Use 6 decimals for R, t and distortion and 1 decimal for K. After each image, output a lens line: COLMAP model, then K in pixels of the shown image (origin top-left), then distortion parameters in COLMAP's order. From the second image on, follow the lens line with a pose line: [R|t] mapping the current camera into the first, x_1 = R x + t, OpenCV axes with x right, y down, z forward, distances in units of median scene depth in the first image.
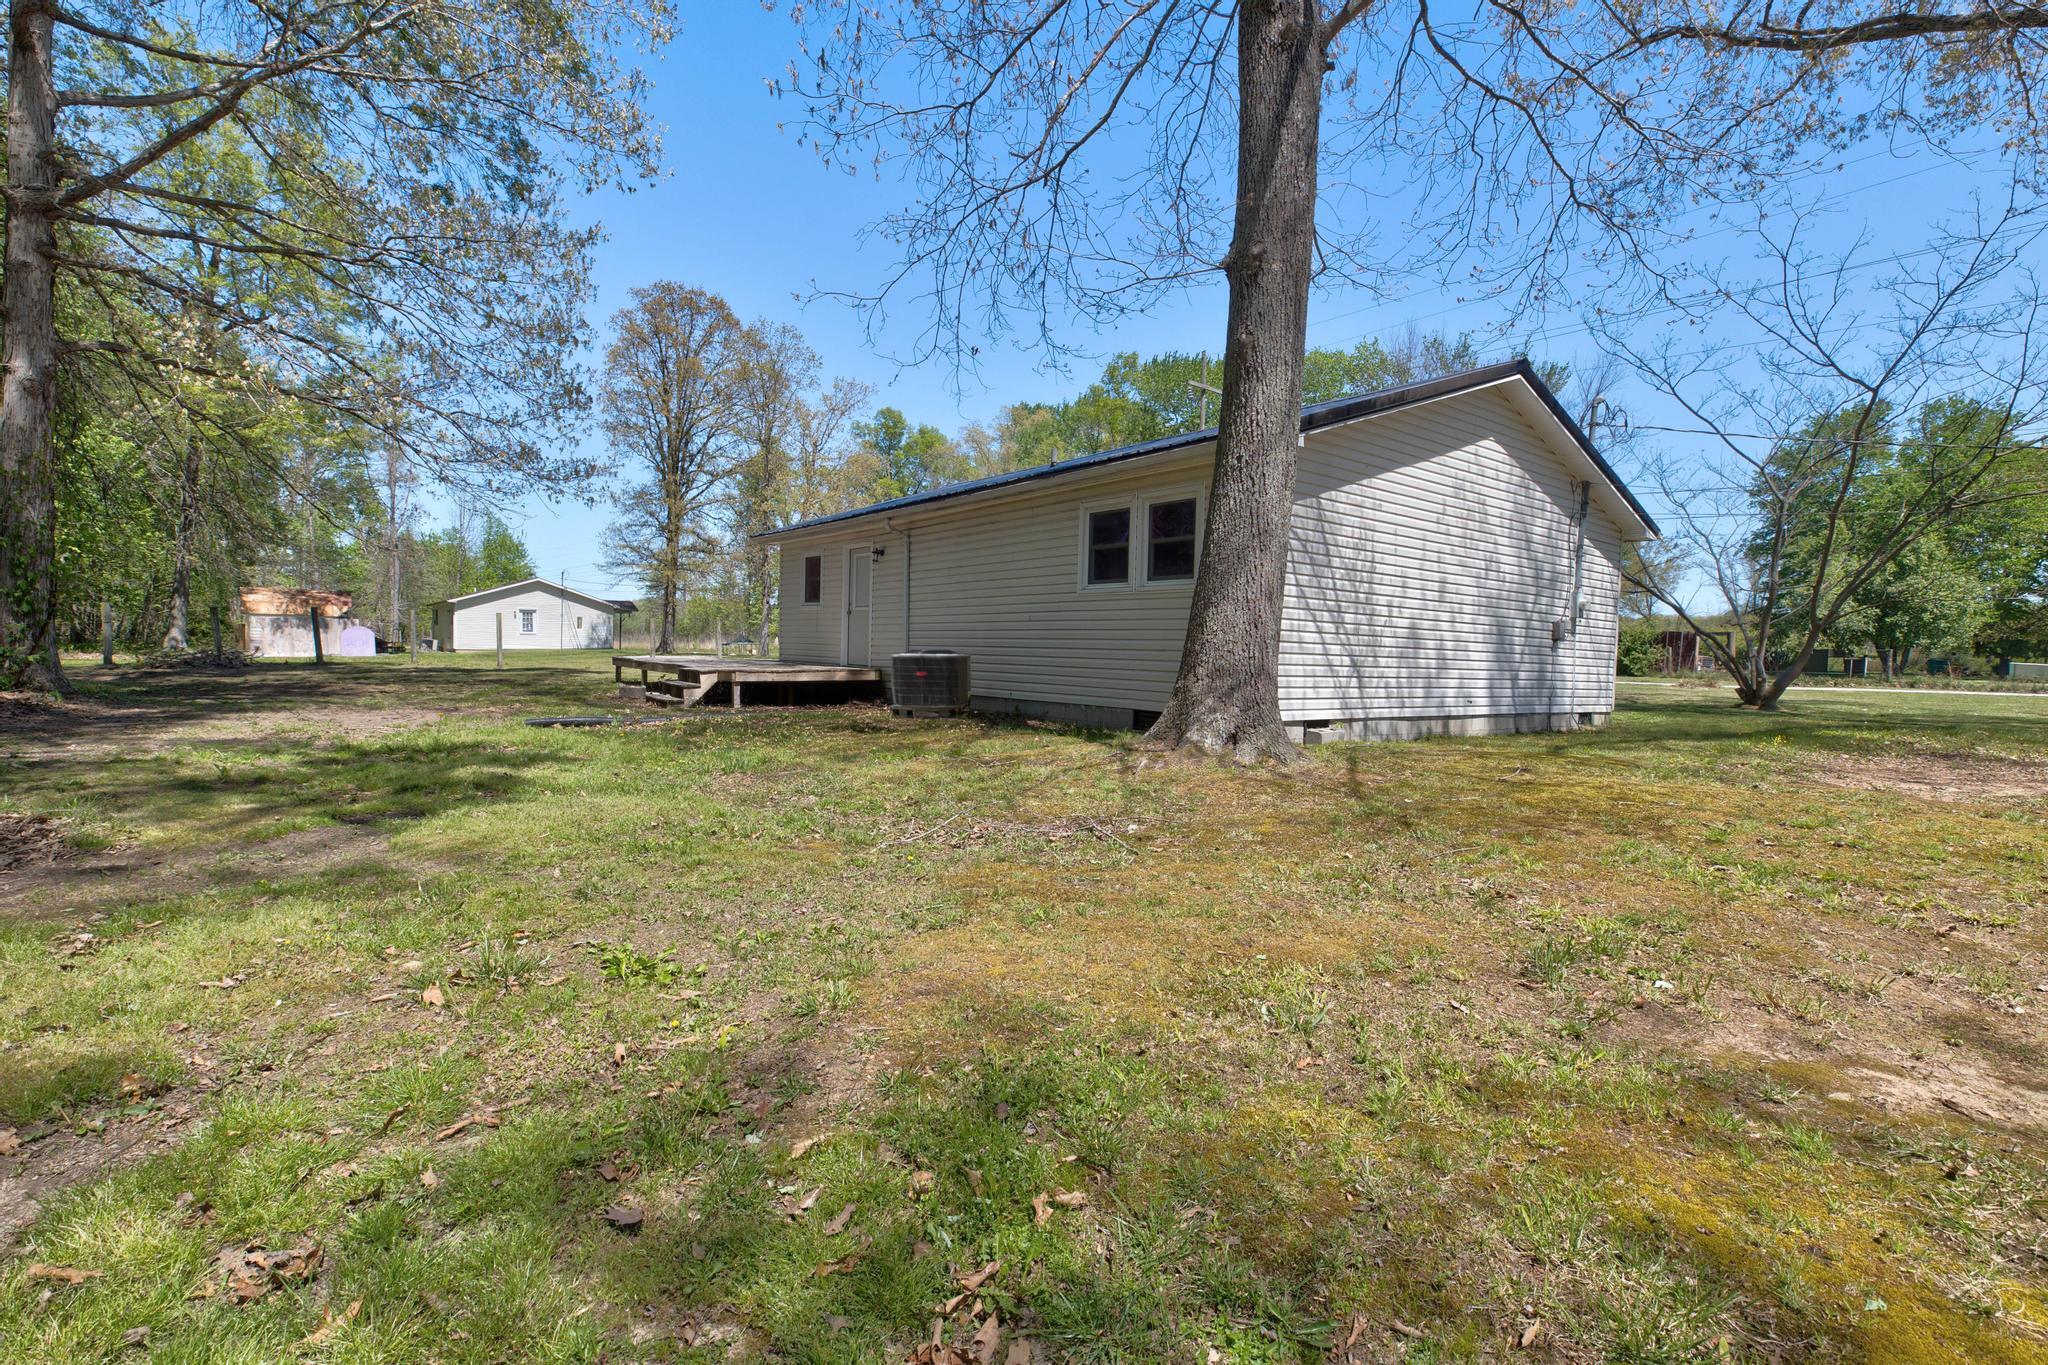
lens RADIAL K [[917.5, 0, 1018.4], [0, 917.5, 699.2], [0, 0, 1]] dist [0.006217, 0.000325]
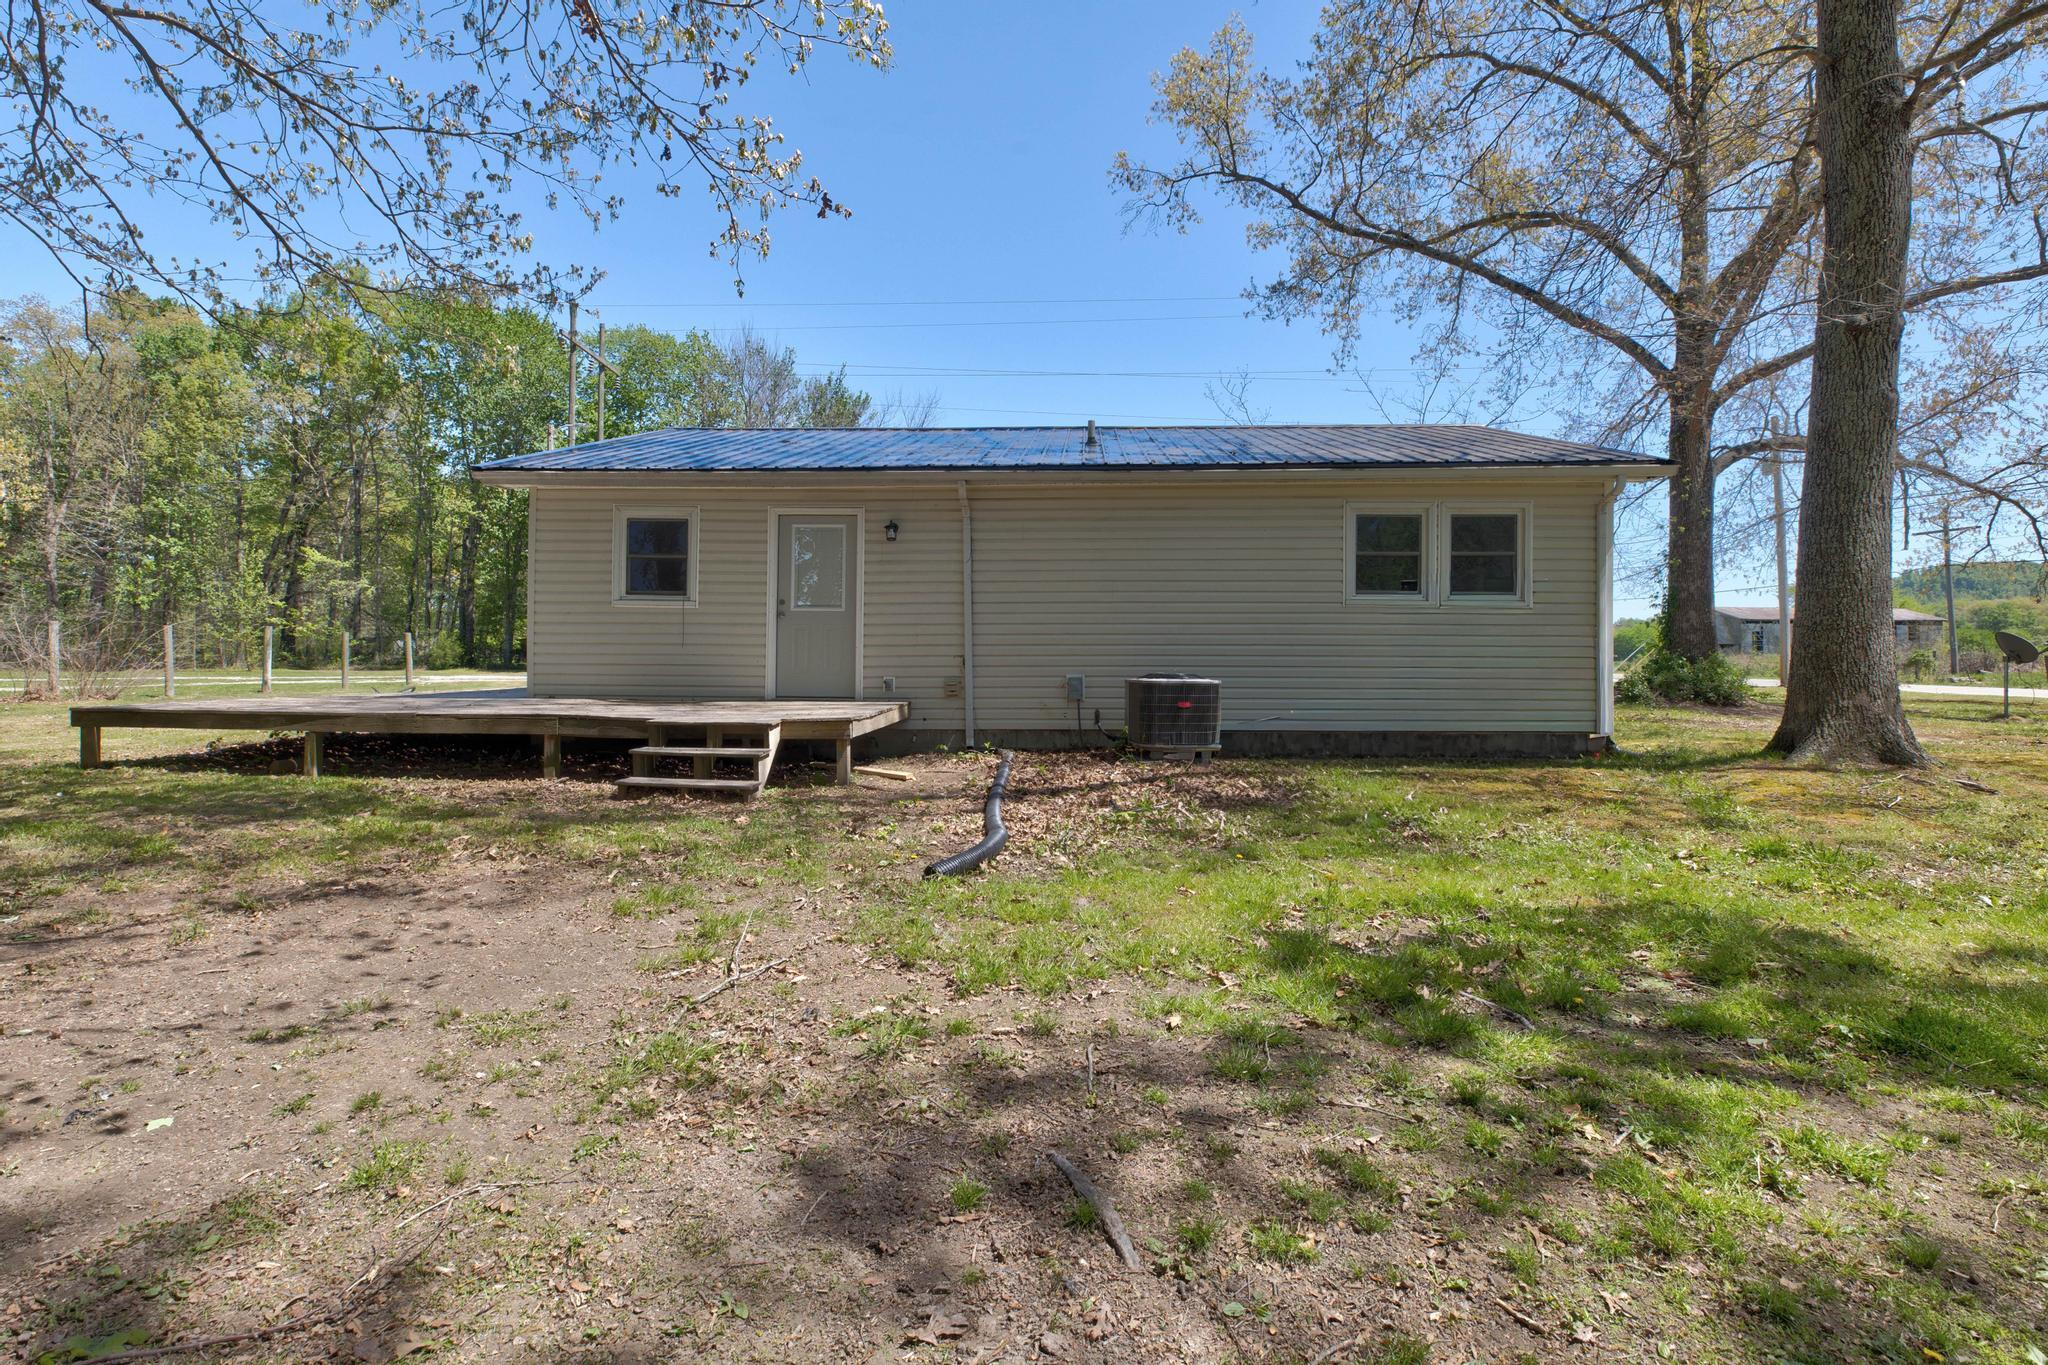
lens RADIAL K [[946.2, 0, 1024.0], [0, 946.2, 657.4], [0, 0, 1]] dist [0.000963, 0.000086]
pose [[0.636860, -0.015132, 0.770831, -0.670766], [0.052627, 0.998329, -0.023883, -0.048169], [-0.769181, 0.055777, 0.636592, 0.540381]]
